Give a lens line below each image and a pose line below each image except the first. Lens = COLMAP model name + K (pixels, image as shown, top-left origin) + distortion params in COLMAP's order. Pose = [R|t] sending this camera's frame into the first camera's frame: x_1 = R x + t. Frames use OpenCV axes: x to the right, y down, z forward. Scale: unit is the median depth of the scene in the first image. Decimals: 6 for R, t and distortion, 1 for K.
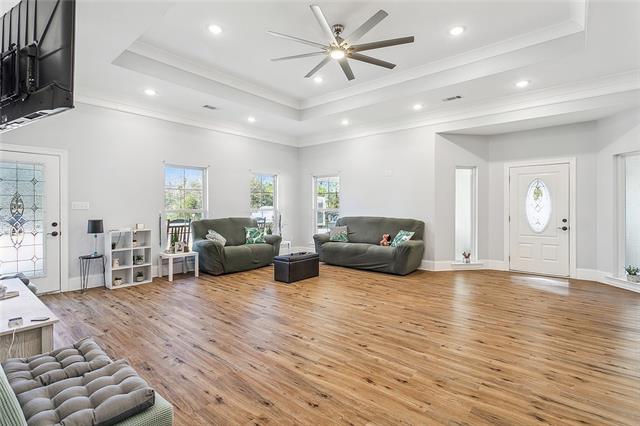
lens RADIAL K [[307.2, 0, 319.6], [0, 307.2, 210.4], [0, 0, 1]] dist [0.001483, 0.001686]
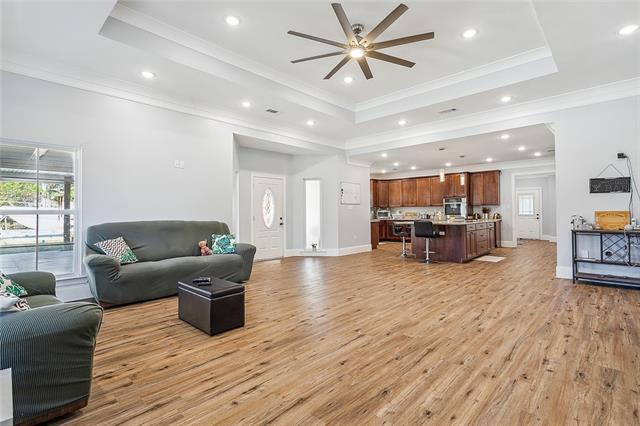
lens RADIAL K [[307.2, 0, 319.6], [0, 307.2, 210.4], [0, 0, 1]] dist [0.001483, 0.001686]
pose [[0.056384, 0.008142, 0.998376, -0.997555], [0.015636, 0.999837, -0.009037, 0.016270], [-0.998287, 0.016120, 0.056247, 1.128098]]
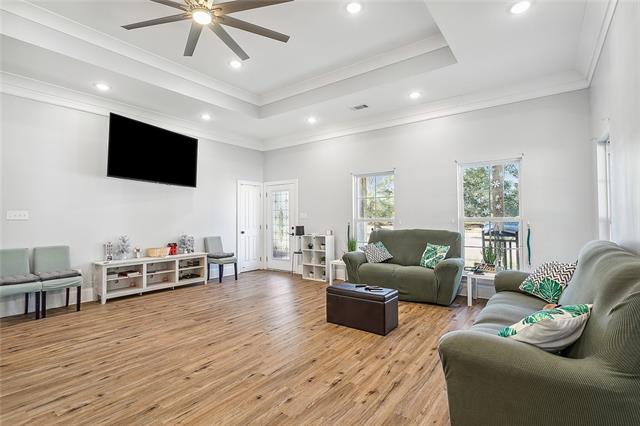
lens RADIAL K [[307.2, 0, 319.6], [0, 307.2, 210.4], [0, 0, 1]] dist [0.001483, 0.001686]
pose [[0.062864, -0.023558, -0.997744, 0.877791], [0.000368, 0.999722, -0.023582, -0.011511], [0.998022, 0.001115, 0.062855, 1.307045]]
